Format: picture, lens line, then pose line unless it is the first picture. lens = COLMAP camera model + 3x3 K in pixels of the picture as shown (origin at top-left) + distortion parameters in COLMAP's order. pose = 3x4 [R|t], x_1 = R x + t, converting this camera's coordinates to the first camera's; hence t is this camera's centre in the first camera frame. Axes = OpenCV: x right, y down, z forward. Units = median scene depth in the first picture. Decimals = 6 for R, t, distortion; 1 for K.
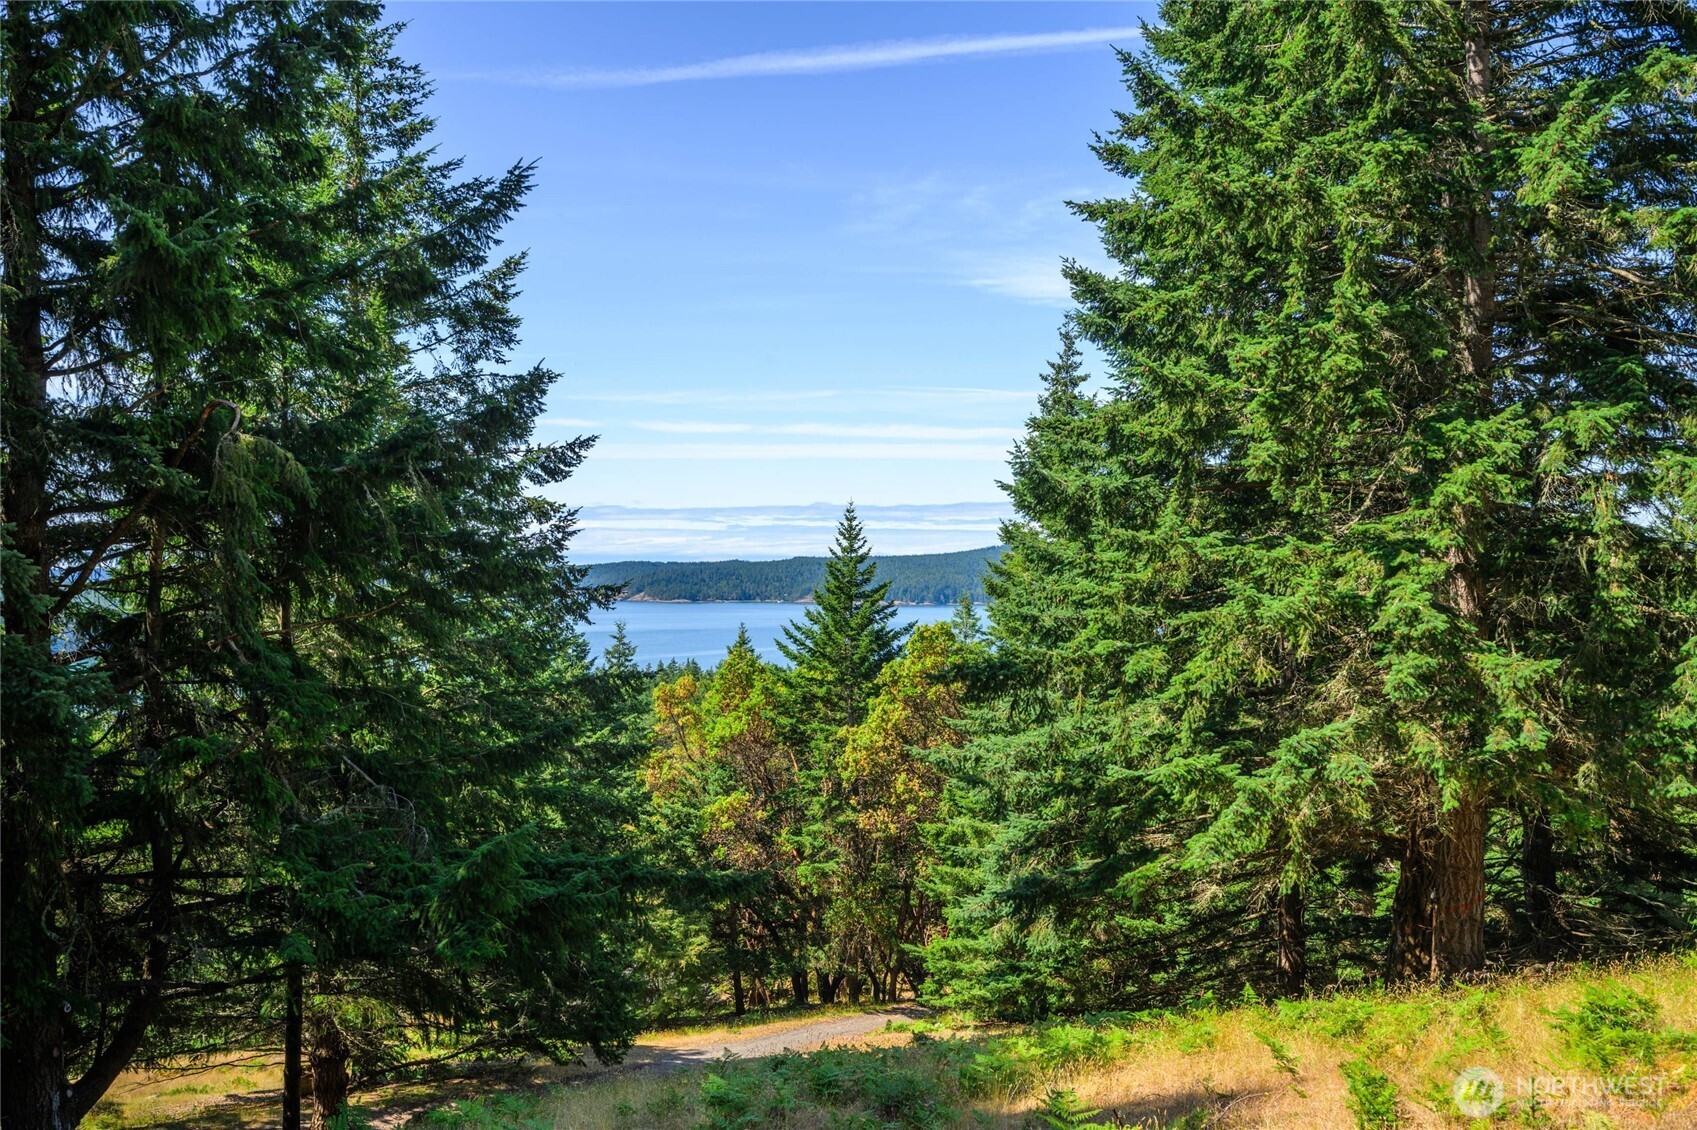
lens RADIAL K [[1431.9, 0, 842.8], [0, 1431.9, 557.3], [0, 0, 1]] dist [0.002853, -0.004611]
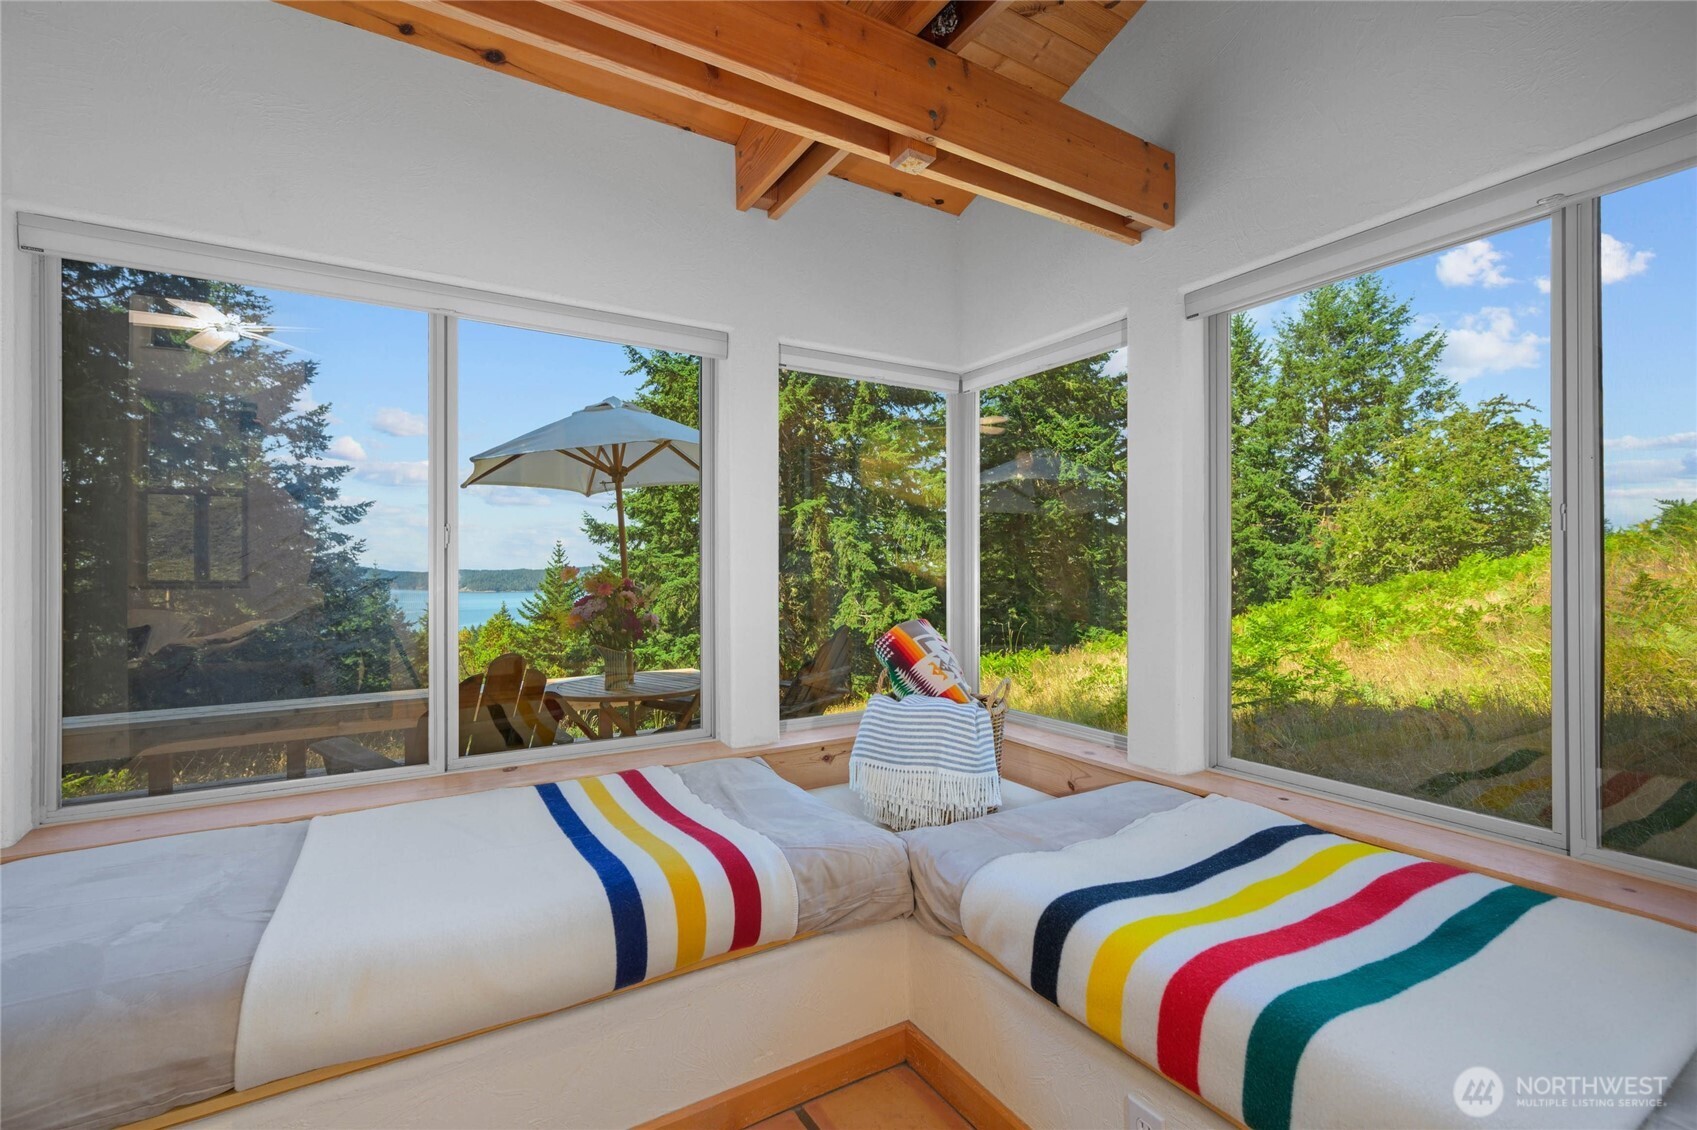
lens RADIAL K [[733.6, 0, 848.5], [0, 733.6, 567.5], [0, 0, 1]] dist [-0.002247, -0.000490]
pose [[0.943206, -0.001776, 0.332204, 0.054872], [0.001551, 0.999998, 0.000941, 0.003014], [-0.332205, -0.000373, 0.943207, -0.076641]]
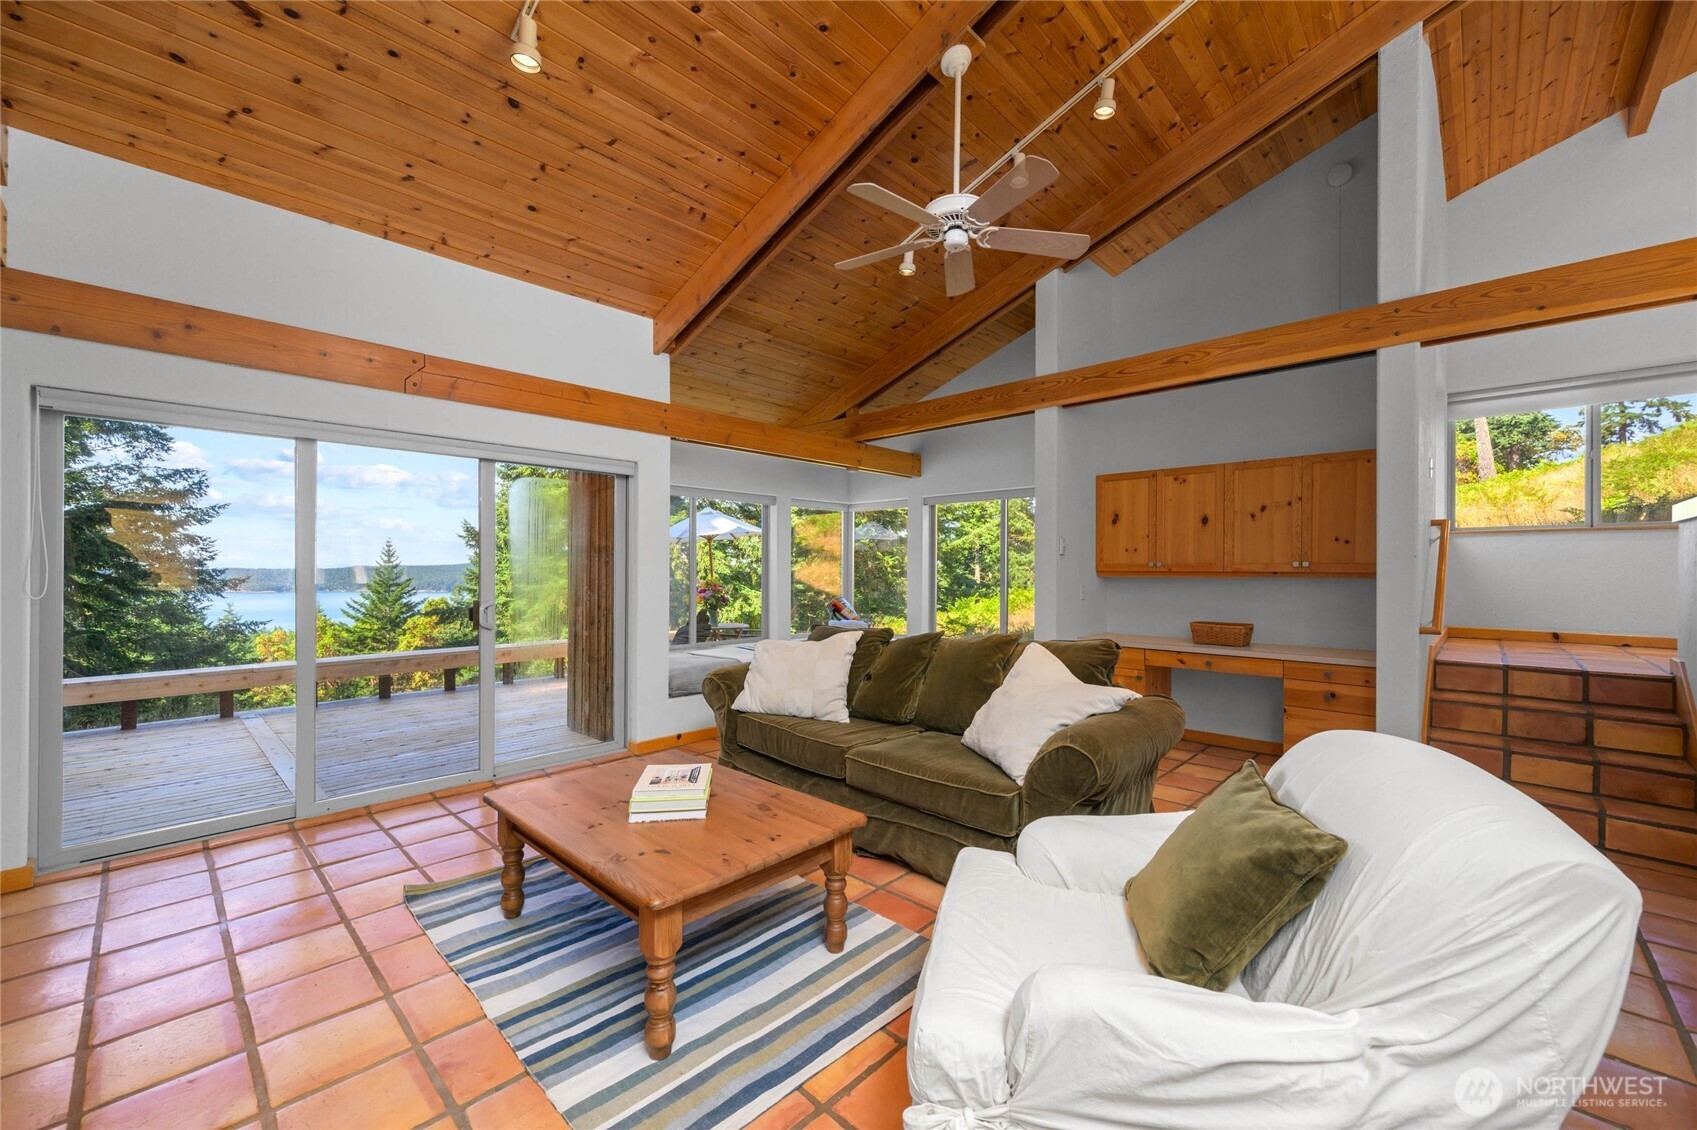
lens RADIAL K [[666.1, 0, 848.5], [0, 666.1, 565.0], [0, 0, 1]] dist [-0.001557, 0.000035]
pose [[0.822434, 0.006585, 0.568822, 0.005316], [-0.004614, 0.999977, -0.004905, 0.000997], [-0.568841, 0.001410, 0.822446, -0.136976]]
